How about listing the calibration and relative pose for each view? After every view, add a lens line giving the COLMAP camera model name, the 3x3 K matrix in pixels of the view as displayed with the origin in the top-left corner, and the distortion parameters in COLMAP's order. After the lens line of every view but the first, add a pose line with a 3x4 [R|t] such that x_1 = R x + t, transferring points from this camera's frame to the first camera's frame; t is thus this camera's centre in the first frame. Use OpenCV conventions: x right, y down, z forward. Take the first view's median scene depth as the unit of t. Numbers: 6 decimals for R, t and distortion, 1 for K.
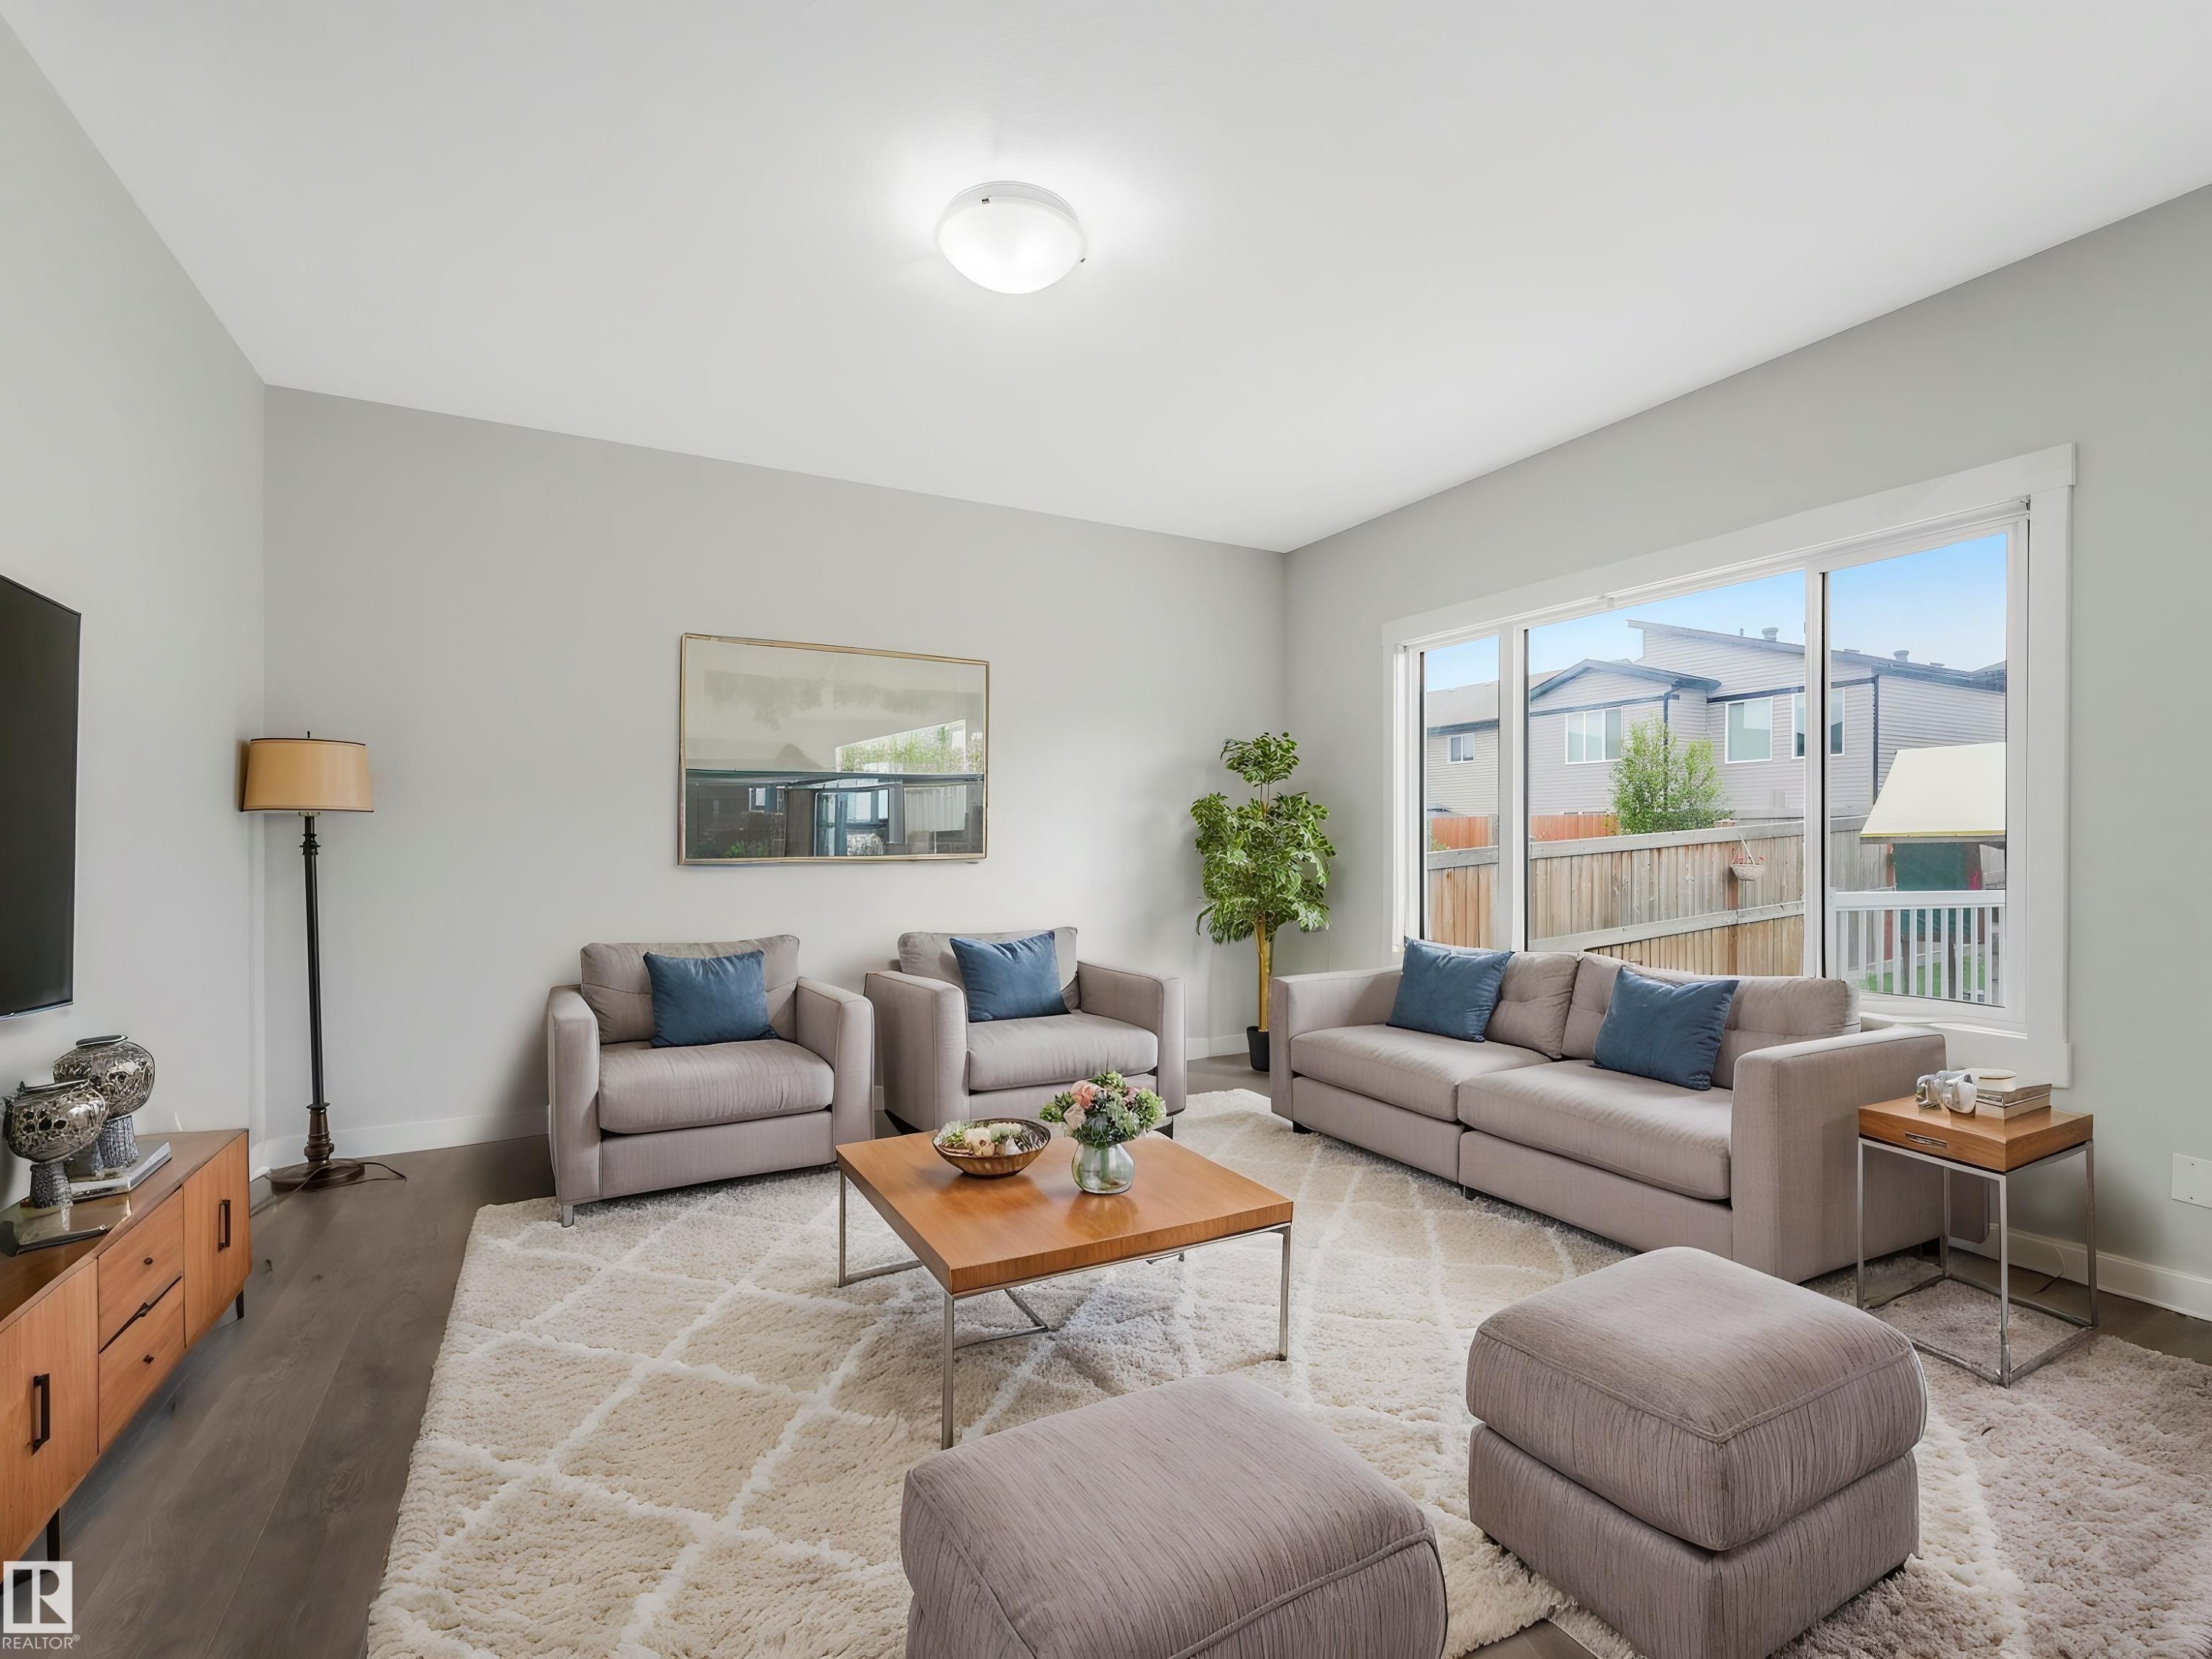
lens RADIAL K [[1018.6, 0, 1096.1], [0, 1018.6, 834.4], [0, 0, 1]] dist [0.000063, -0.000205]
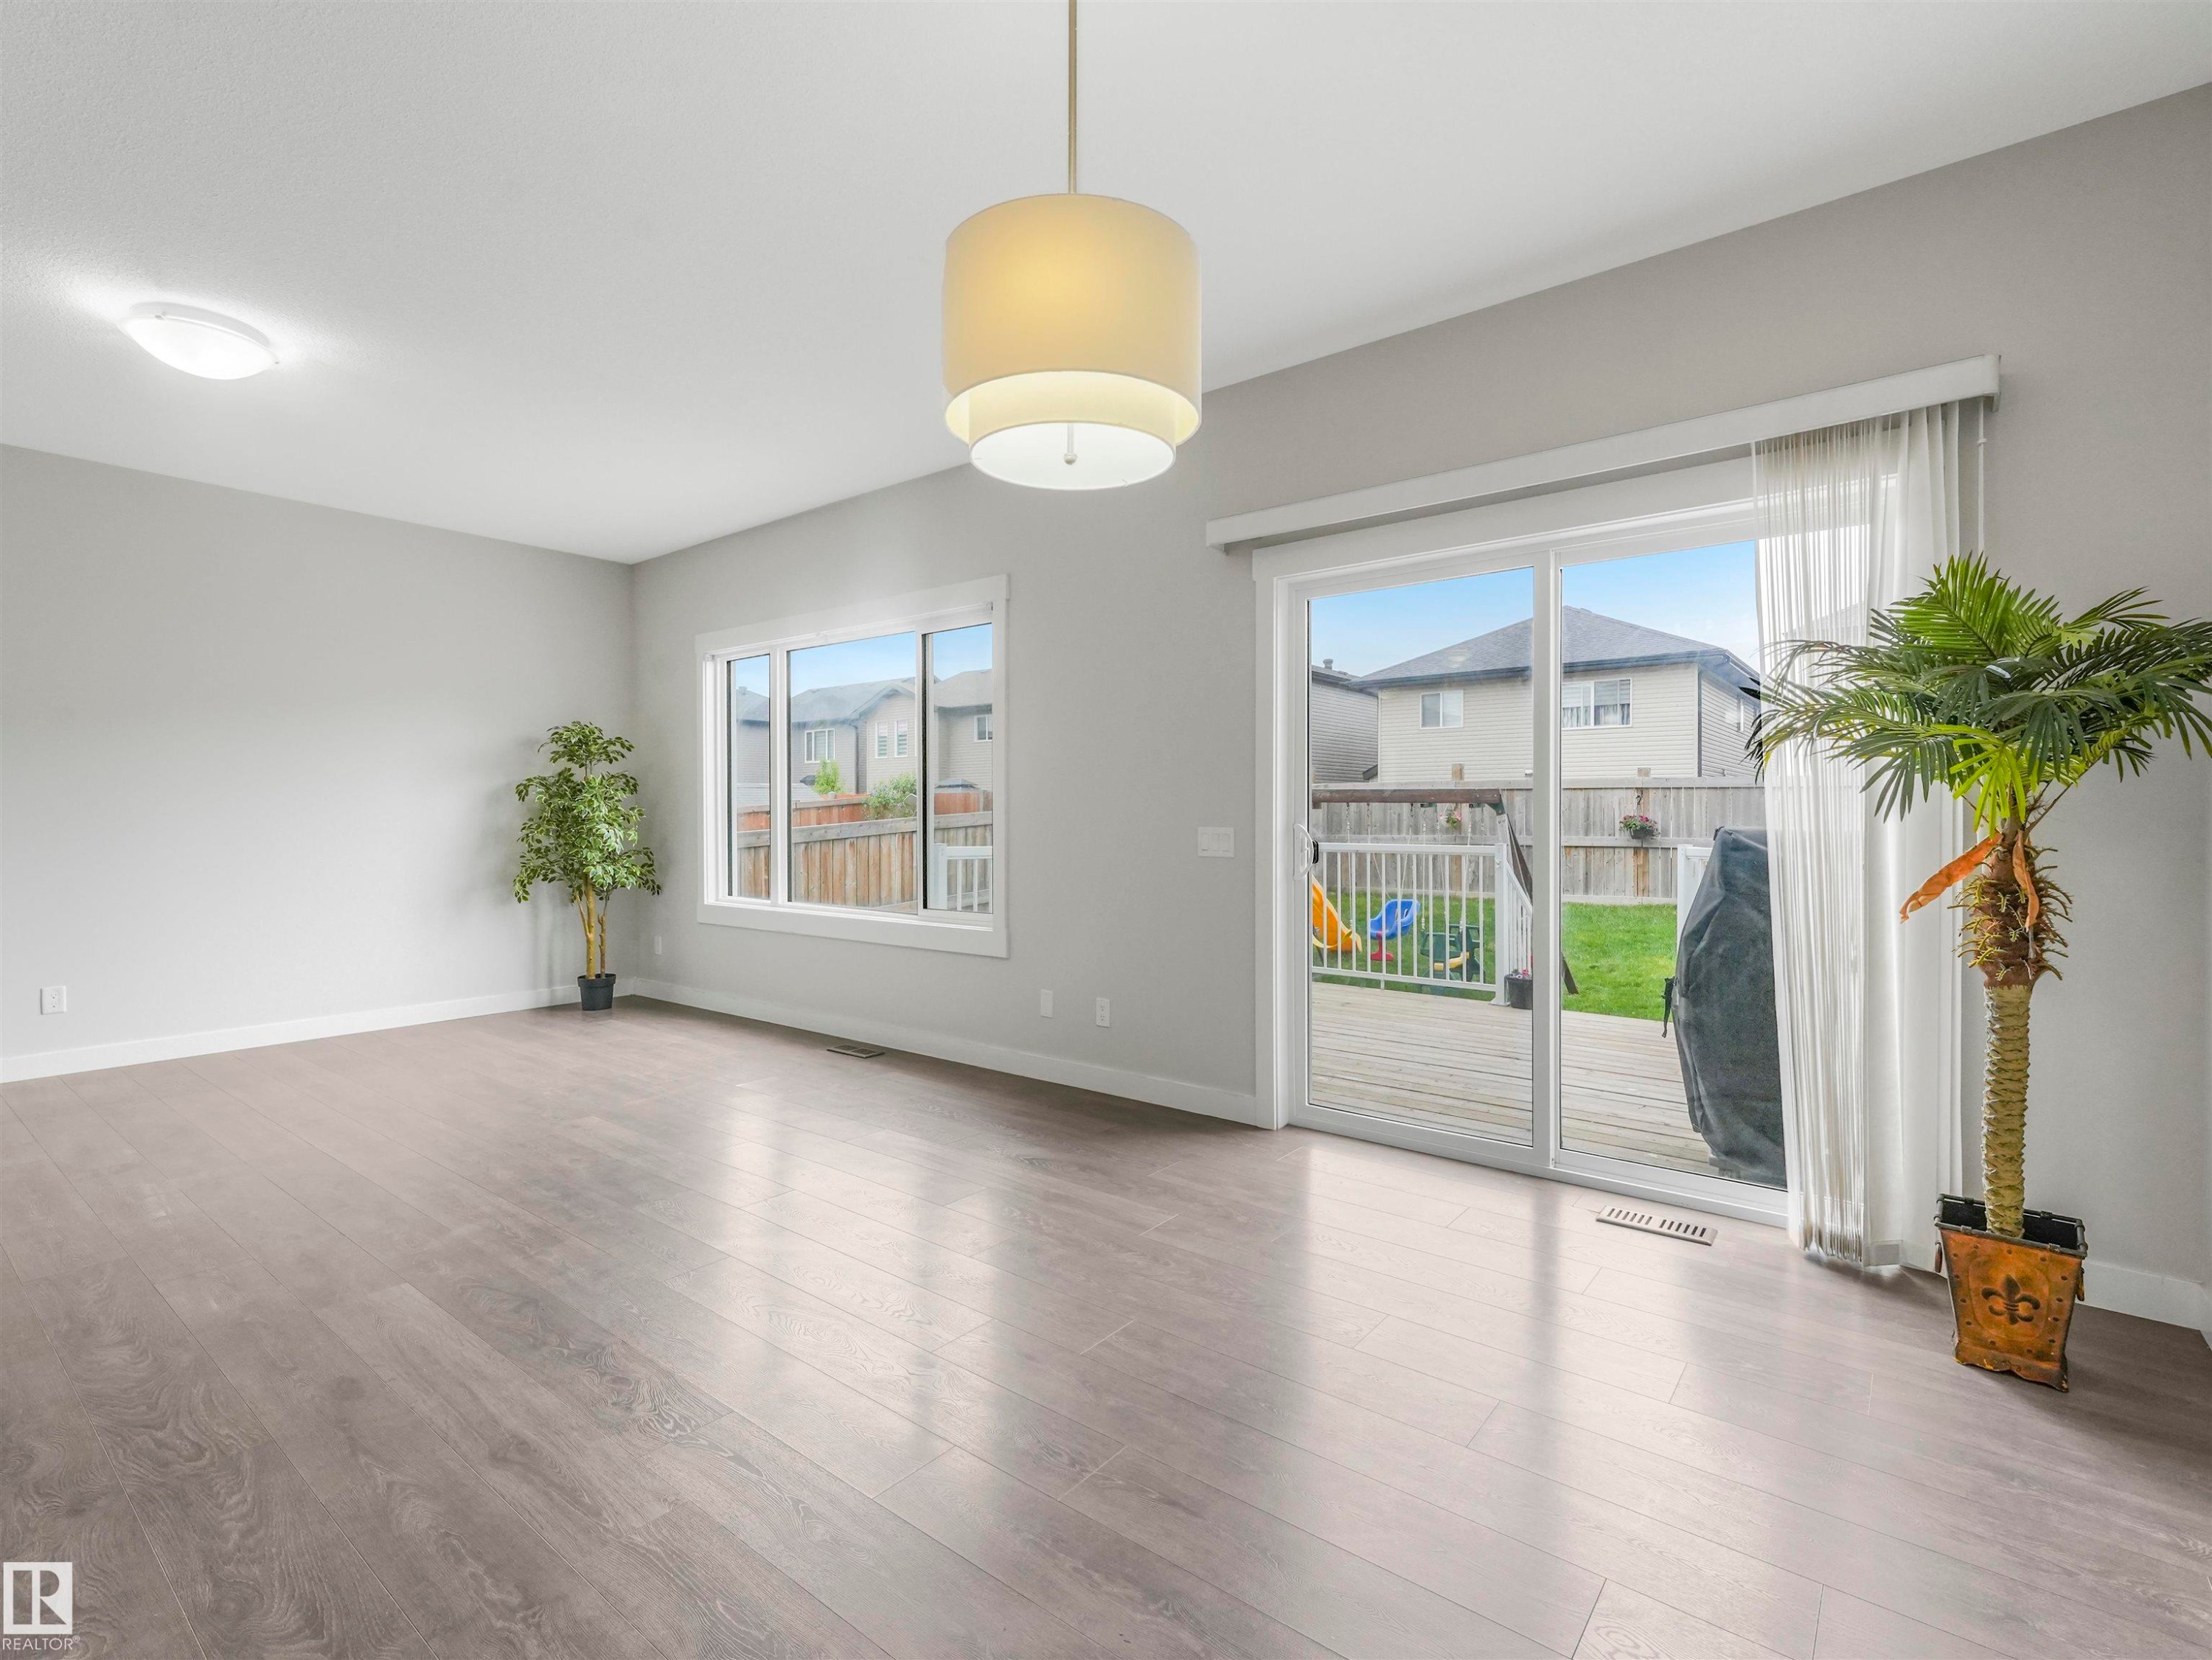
lens RADIAL K [[1065.6, 0, 1104.6], [0, 1065.6, 819.4], [0, 0, 1]] dist [0.001081, 0.000178]
pose [[0.926901, 0.002337, 0.375299, 0.257911], [-0.007135, 0.999910, 0.011396, -0.006569], [-0.375238, -0.013241, 0.926834, -0.353453]]
